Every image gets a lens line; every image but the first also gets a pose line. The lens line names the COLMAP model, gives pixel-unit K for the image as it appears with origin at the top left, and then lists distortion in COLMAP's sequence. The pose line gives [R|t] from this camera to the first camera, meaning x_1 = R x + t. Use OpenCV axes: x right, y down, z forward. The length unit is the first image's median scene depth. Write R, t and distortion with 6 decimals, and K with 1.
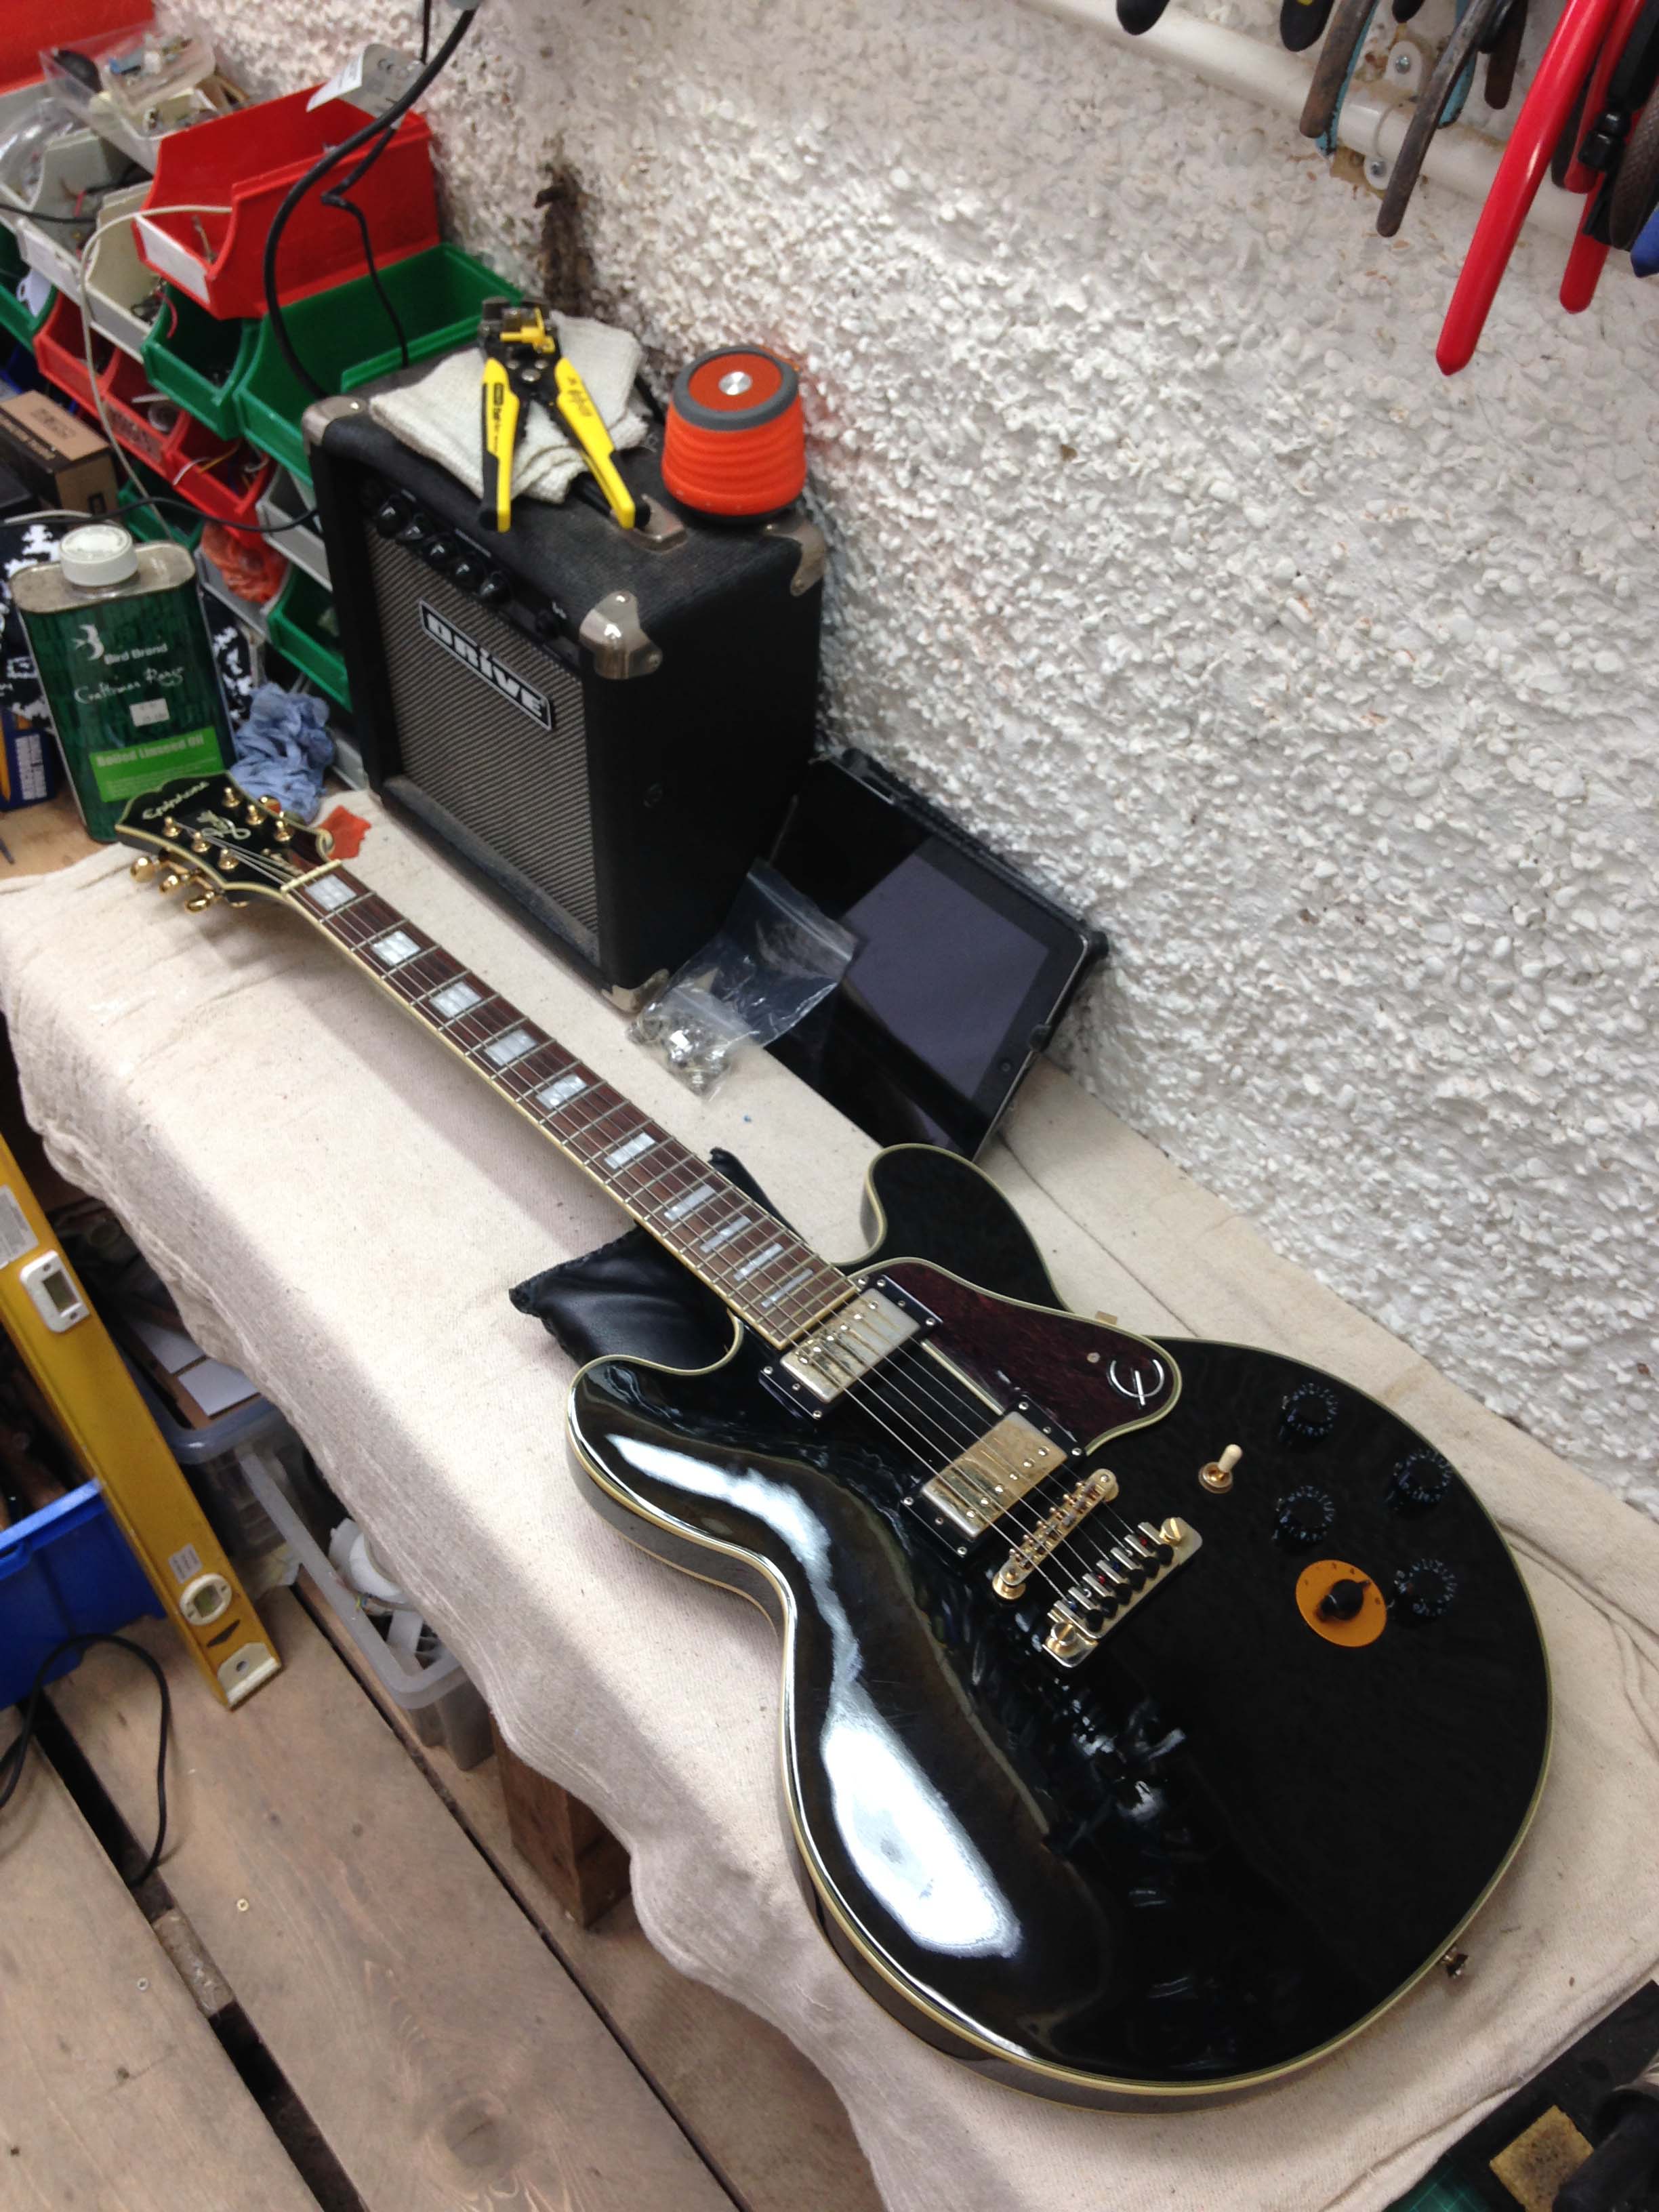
lens RADIAL K [[2107.2, 0, 841.3], [0, 2107.2, 1105.2], [0, 0, 1]] dist [0.206484, -0.433554]
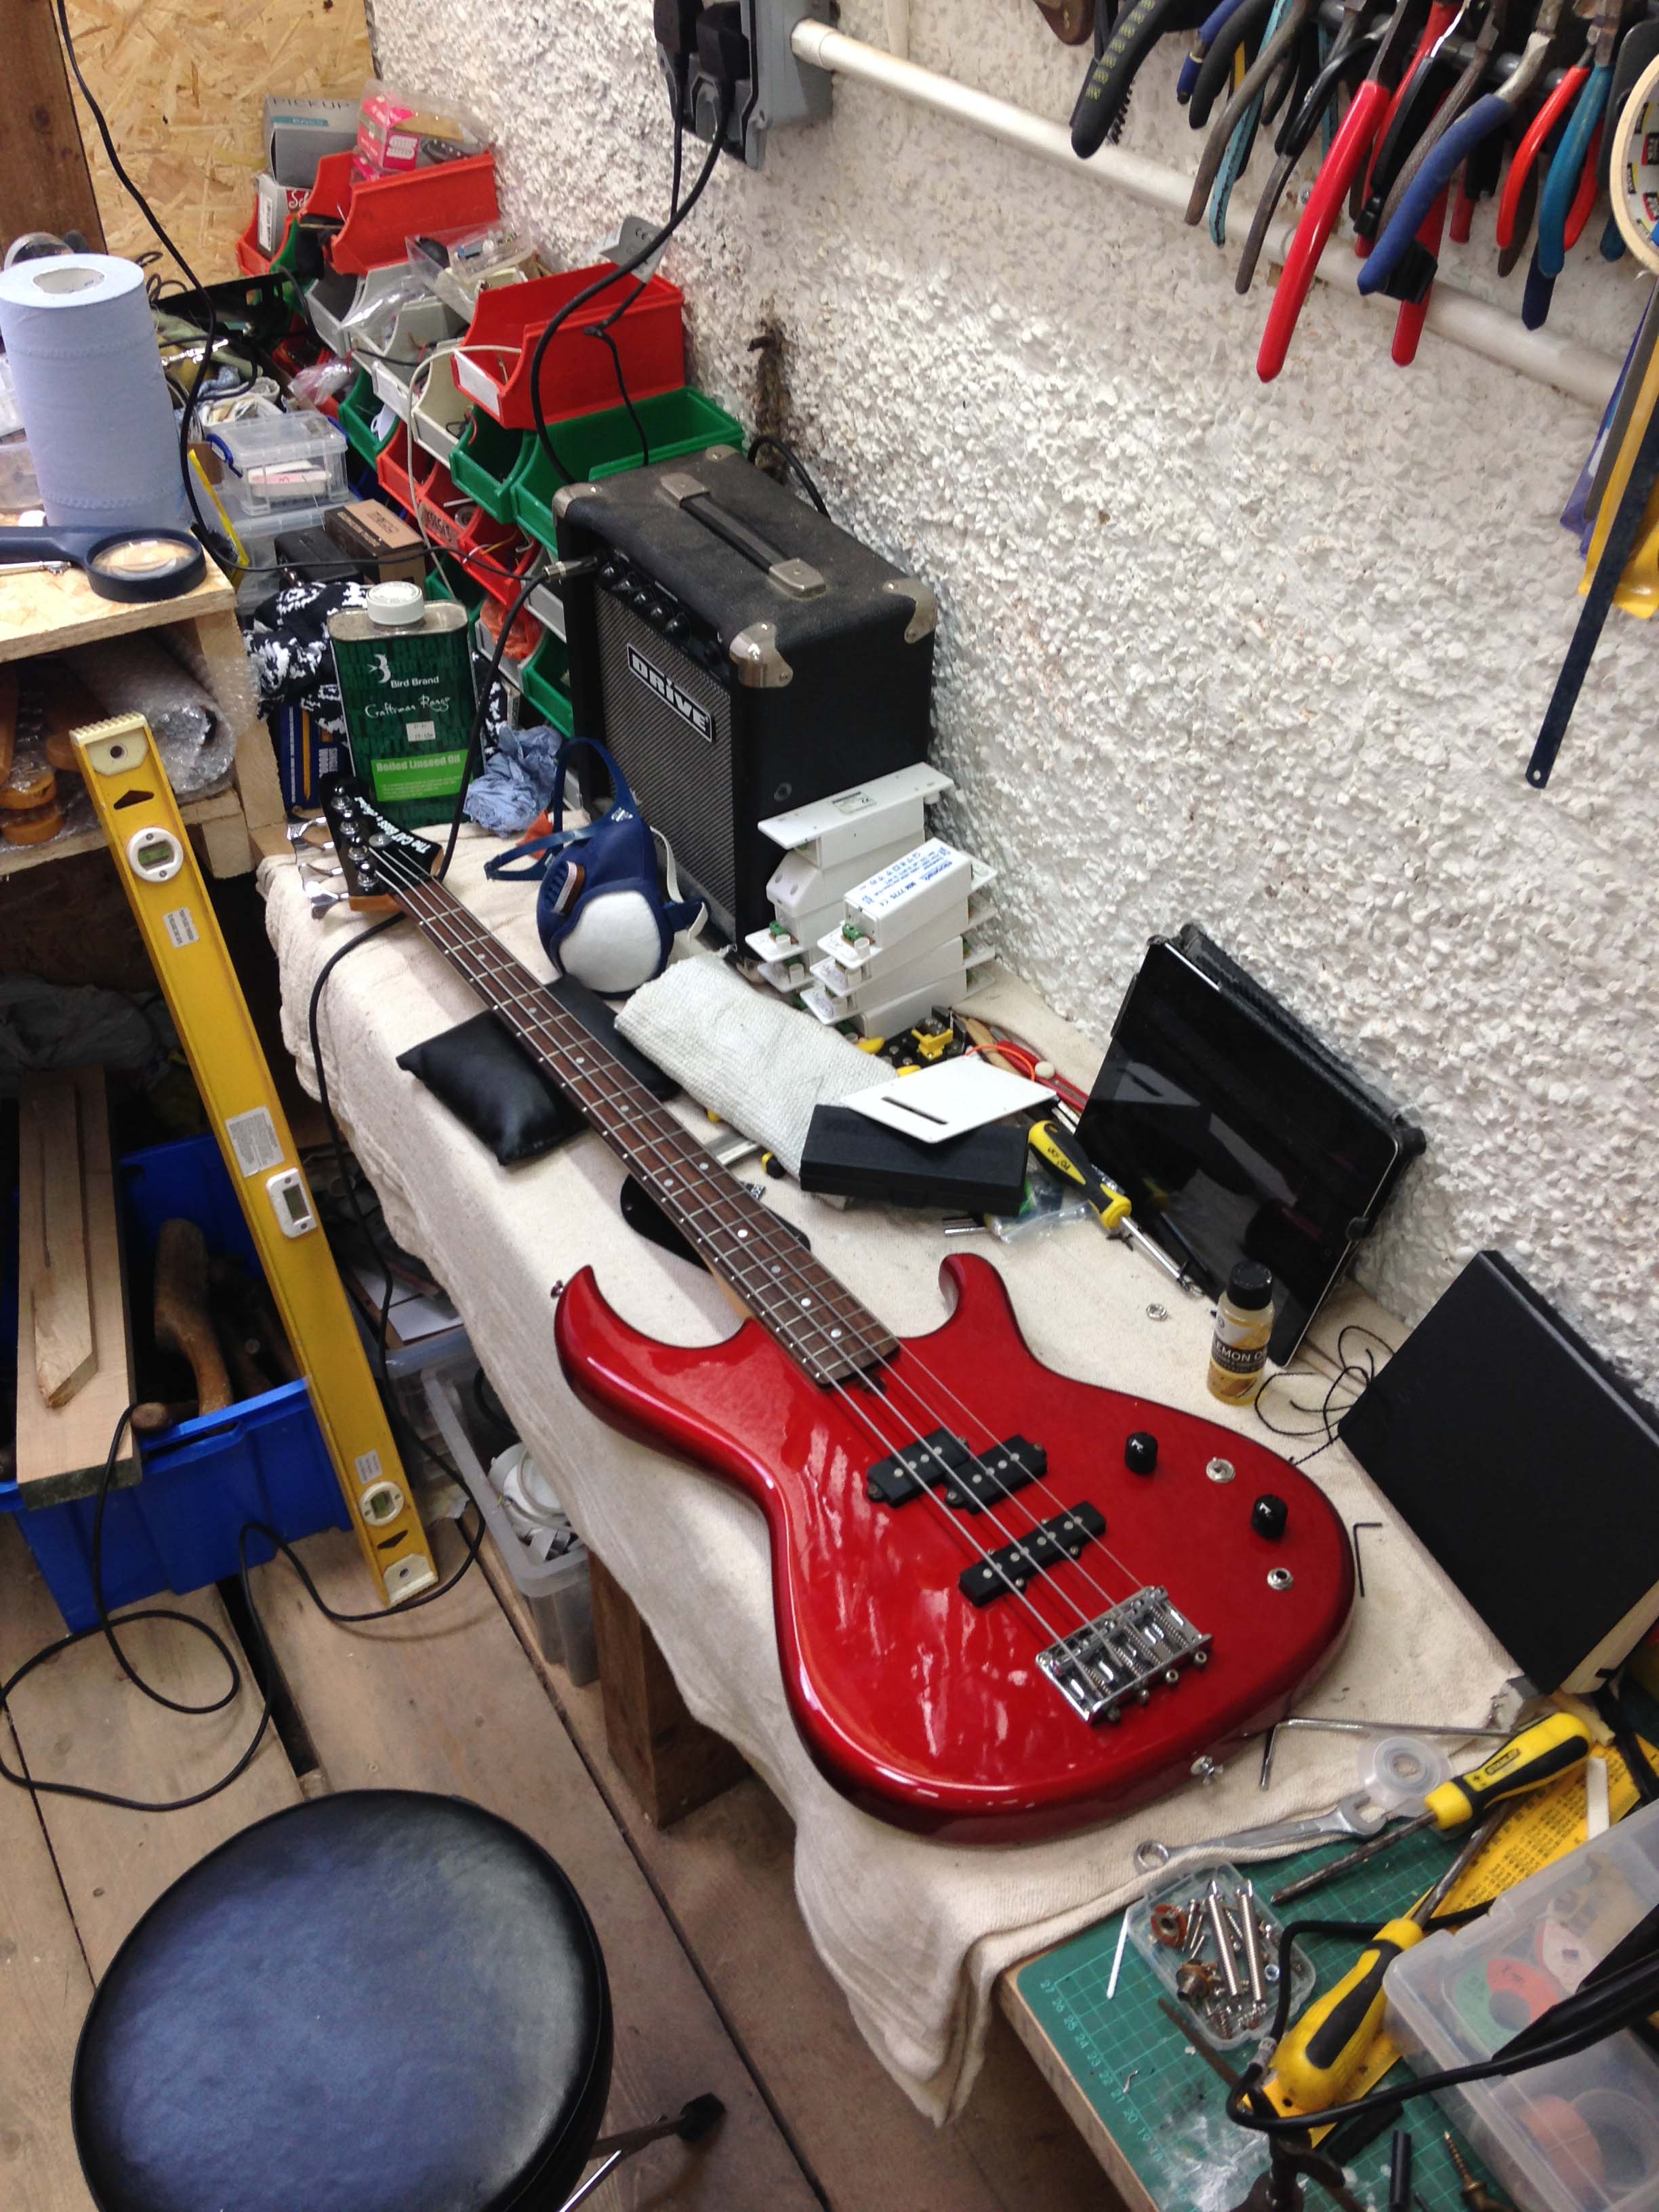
lens RADIAL K [[2107.2, 0, 841.3], [0, 2107.2, 1105.2], [0, 0, 1]] dist [0.206484, -0.433554]
pose [[0.984948, 0.089568, -0.147835, 0.164216], [-0.108084, 0.986581, -0.122372, 0.206587], [0.134891, 0.136508, 0.981412, -0.219028]]
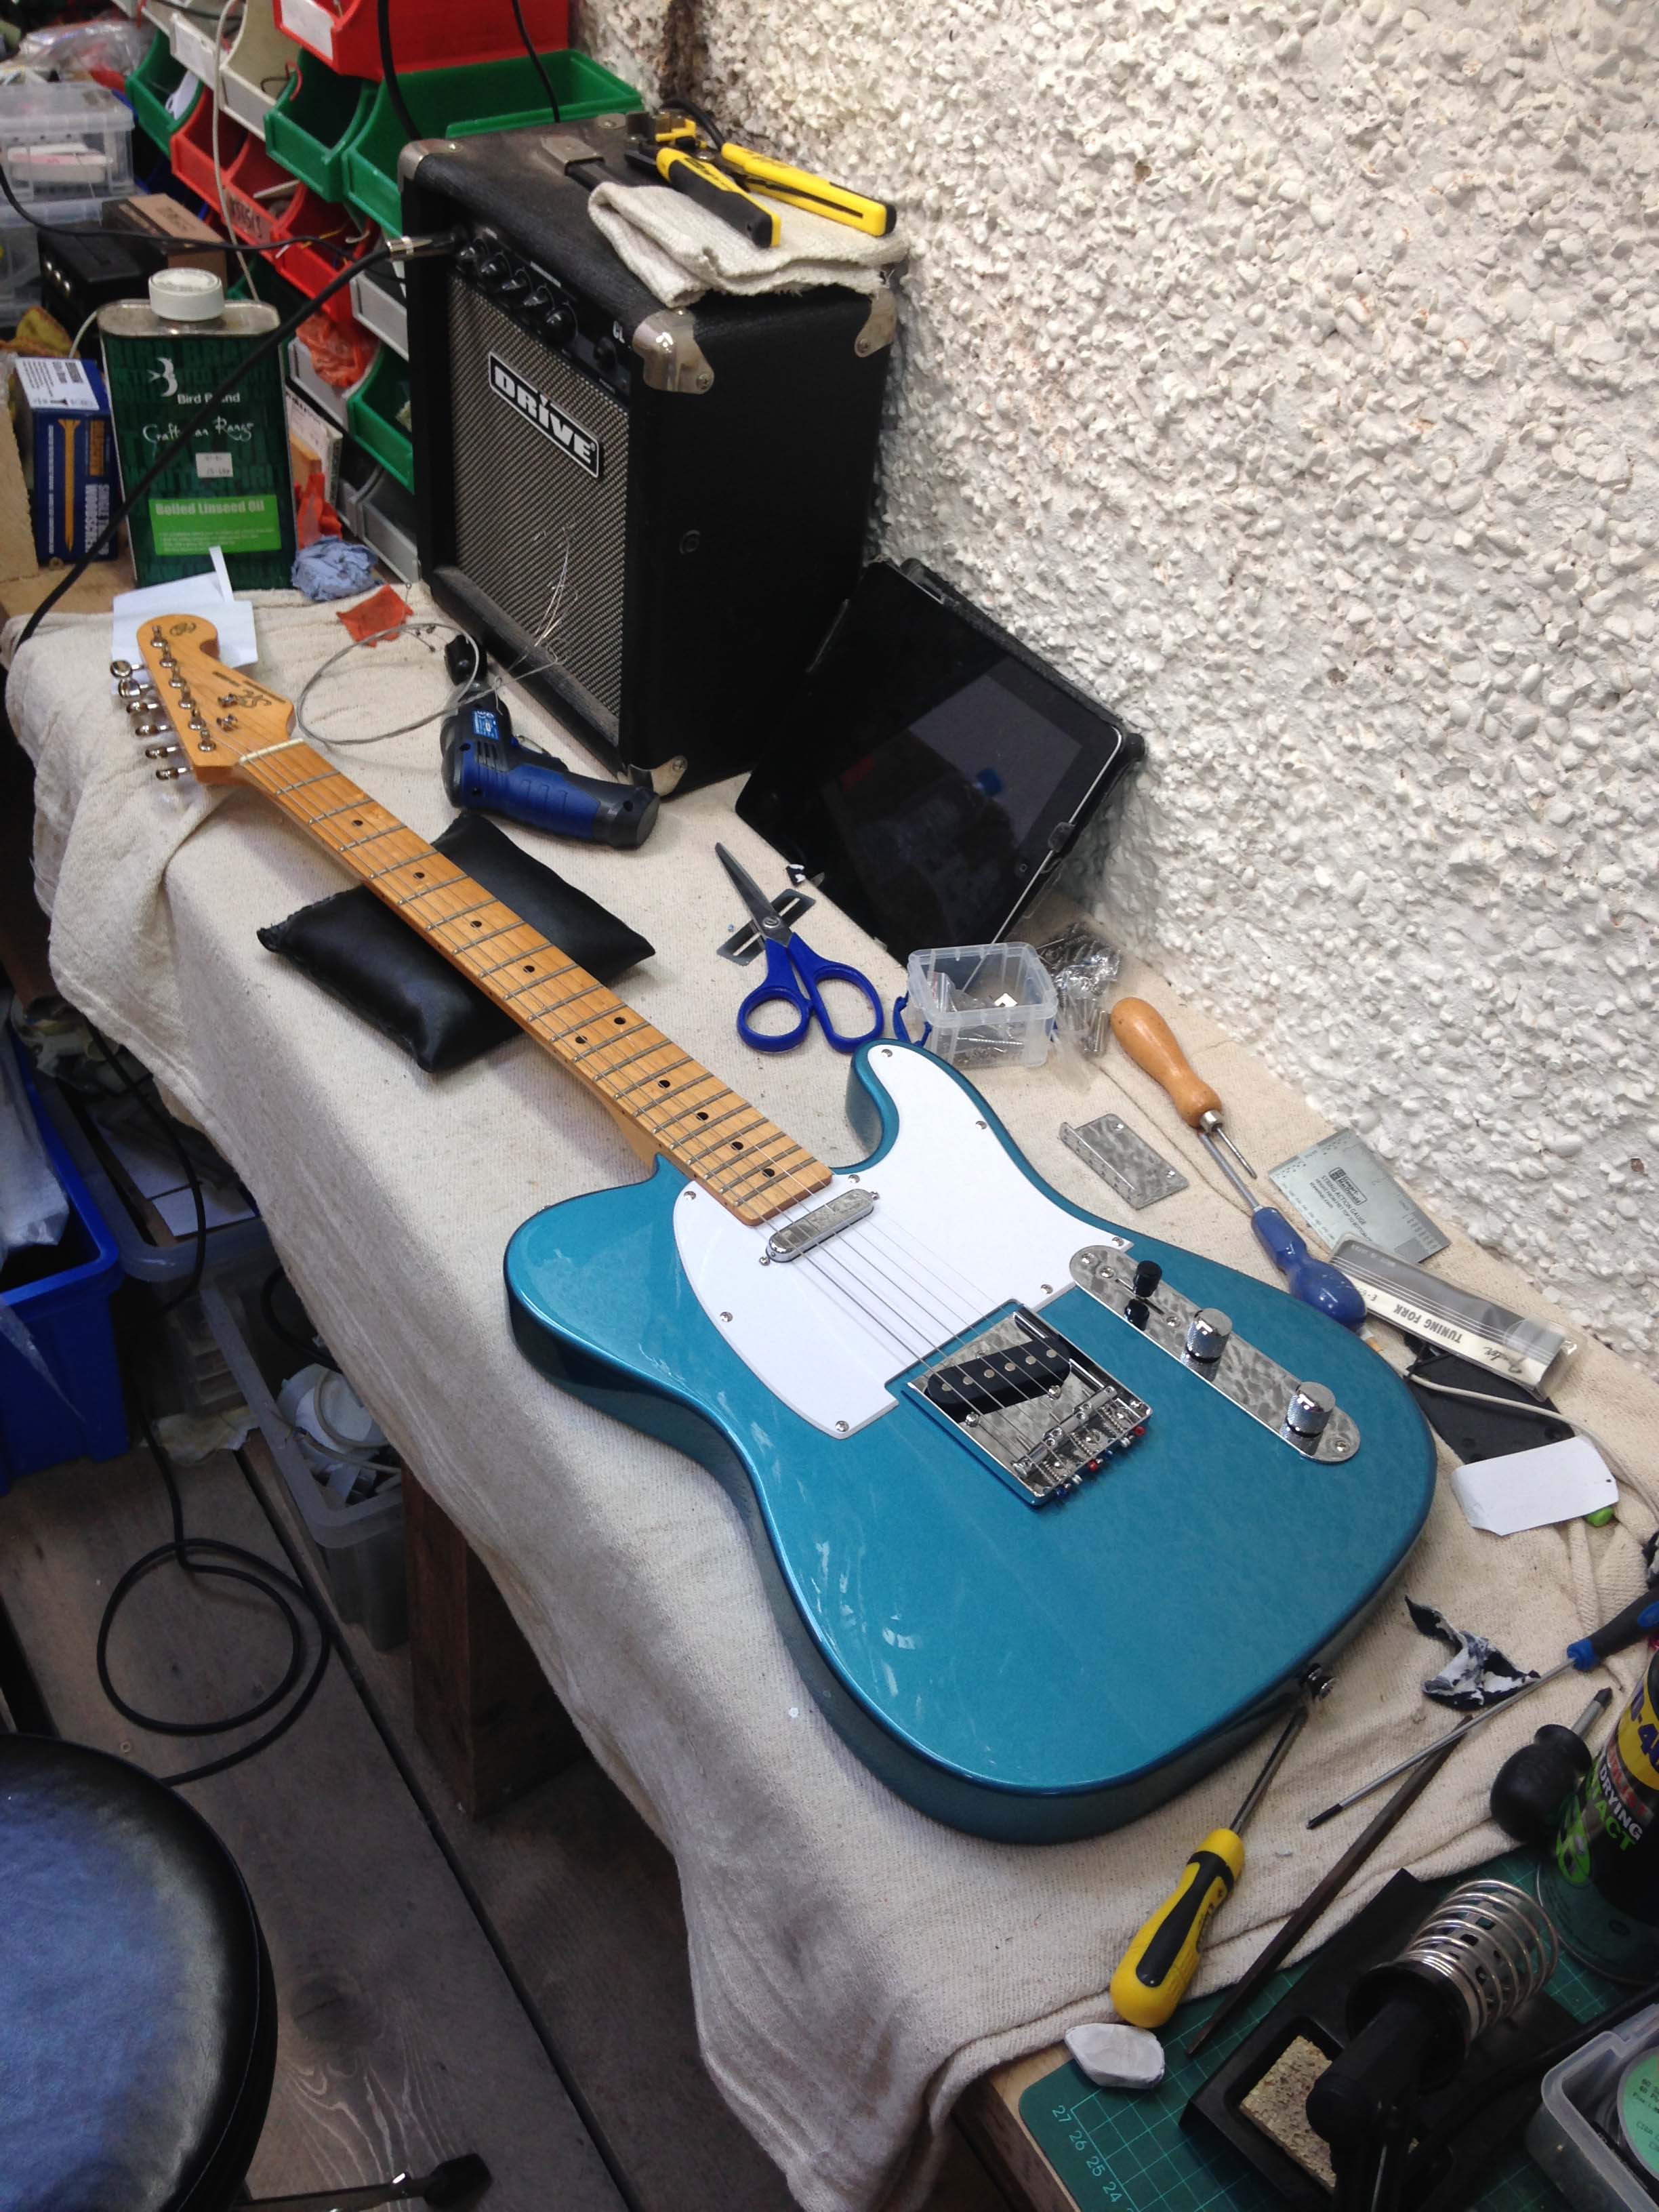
lens RADIAL K [[2098.1, 0, 835.8], [0, 2098.1, 1123.7], [0, 0, 1]] dist [0.172843, -0.316880]
pose [[0.990524, 0.128694, -0.047963, 0.066927], [-0.132852, 0.986381, -0.096966, 0.228381], [0.034831, 0.102419, 0.994131, 0.061566]]
